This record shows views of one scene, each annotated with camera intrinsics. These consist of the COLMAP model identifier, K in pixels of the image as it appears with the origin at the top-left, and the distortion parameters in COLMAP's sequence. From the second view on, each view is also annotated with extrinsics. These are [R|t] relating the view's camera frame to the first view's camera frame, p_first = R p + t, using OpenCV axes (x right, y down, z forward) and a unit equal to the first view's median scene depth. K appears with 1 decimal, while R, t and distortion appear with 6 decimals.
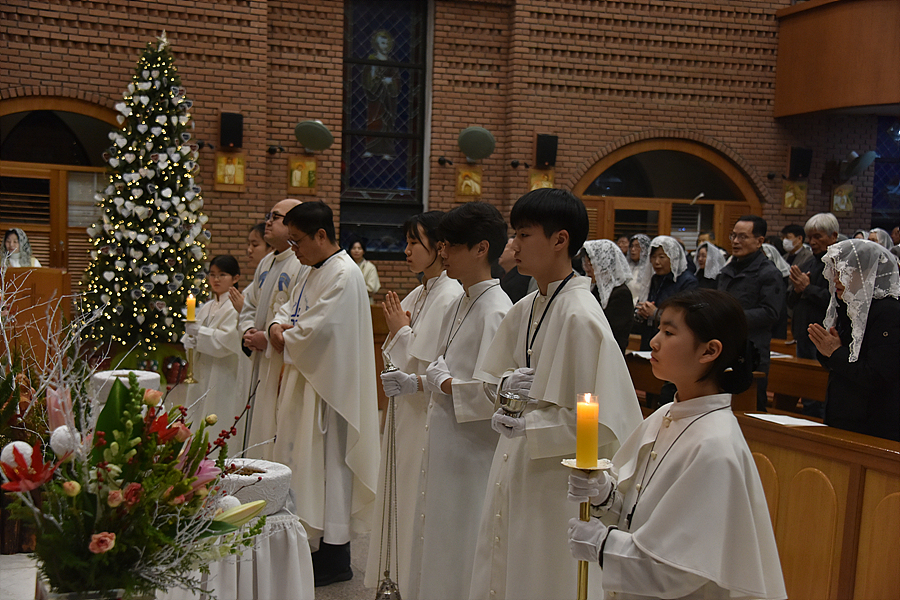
lens RADIAL K [[1328.4, 0, 450.0], [0, 1328.4, 300.0], [0, 0, 1]] dist [0.312843, 0.105948]
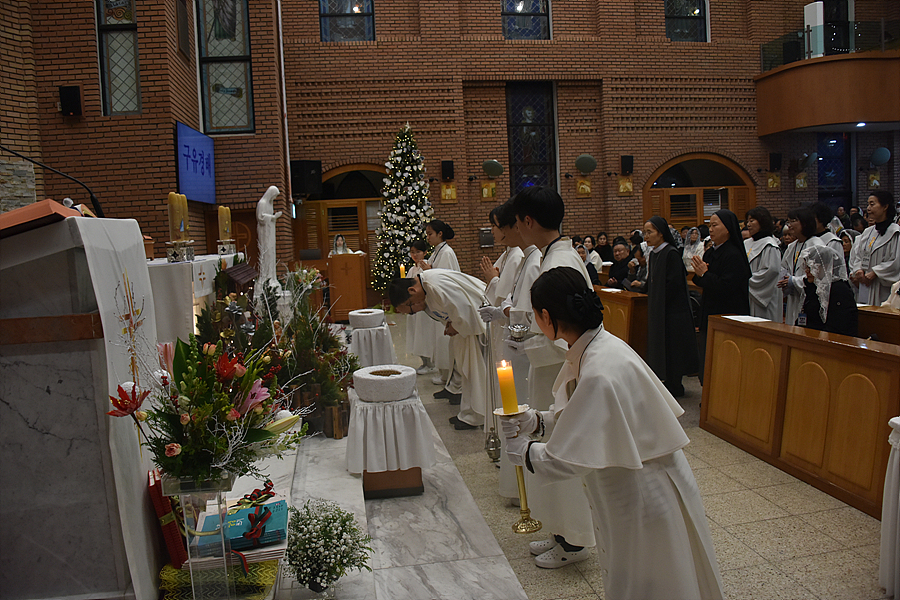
lens RADIAL K [[716.8, 0, 450.0], [0, 716.8, 300.0], [0, 0, 1]] dist [-0.143499, 0.079565]
pose [[0.976573, -0.060265, -0.206577, 0.028169], [0.072254, 0.996082, 0.050985, -0.000142], [0.202695, -0.064717, 0.977101, 0.046094]]
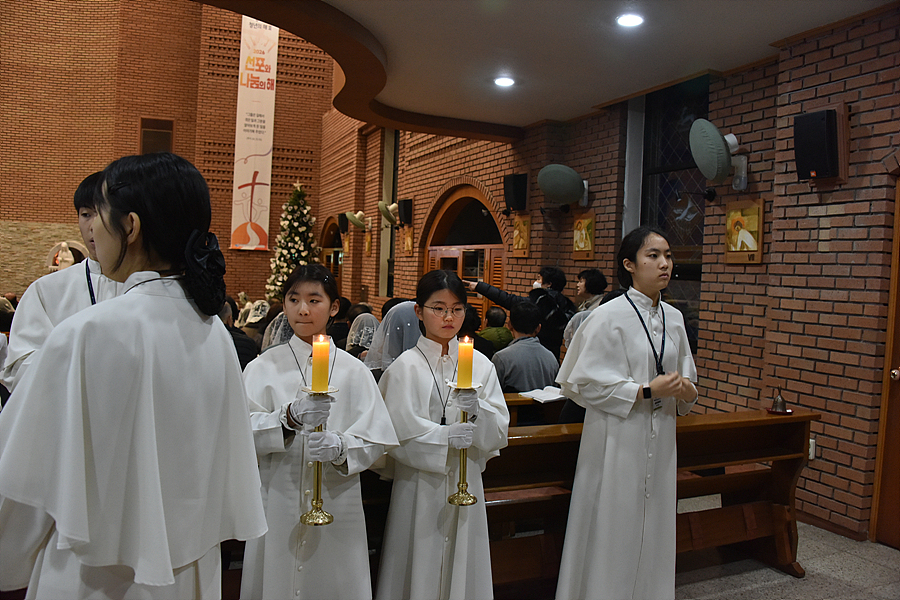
lens RADIAL K [[720.0, 0, 450.0], [0, 720.0, 300.0], [0, 0, 1]] dist [-0.140003, 0.077679]
pose [[0.019908, 0.015554, -0.999681, 0.774648], [-0.080265, 0.996676, 0.013909, -0.046721], [0.996575, 0.079963, 0.021090, 1.093507]]
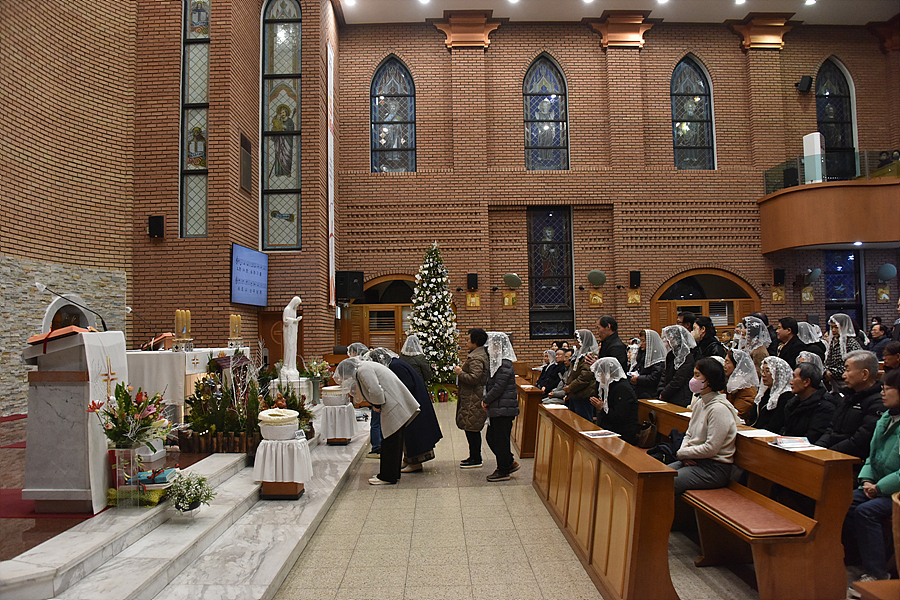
lens RADIAL K [[720.0, 0, 450.0], [0, 720.0, 300.0], [0, 0, 1]] dist [-0.140003, 0.077679]
pose [[0.940141, -0.063359, -0.334845, 0.174071], [0.034148, 0.995134, -0.092420, 0.005698], [0.339071, 0.075454, 0.937730, -0.065547]]
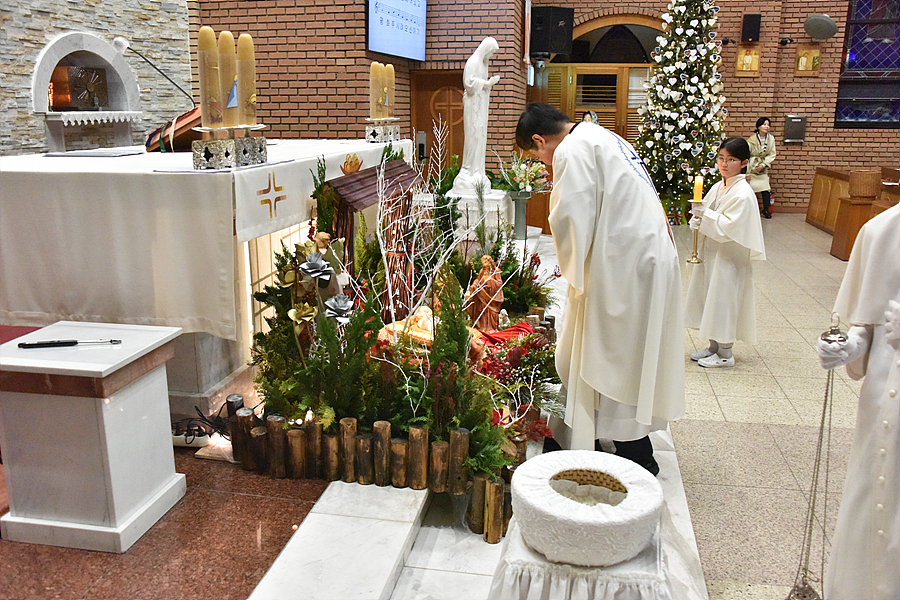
lens RADIAL K [[801.9, 0, 450.0], [0, 801.9, 300.0], [0, 0, 1]] dist [-0.100961, 0.149712]
pose [[0.858824, 0.093535, -0.503658, -0.005228], [0.002113, 0.982534, 0.186070, -0.011213], [0.512266, -0.160866, 0.843627, 0.168609]]
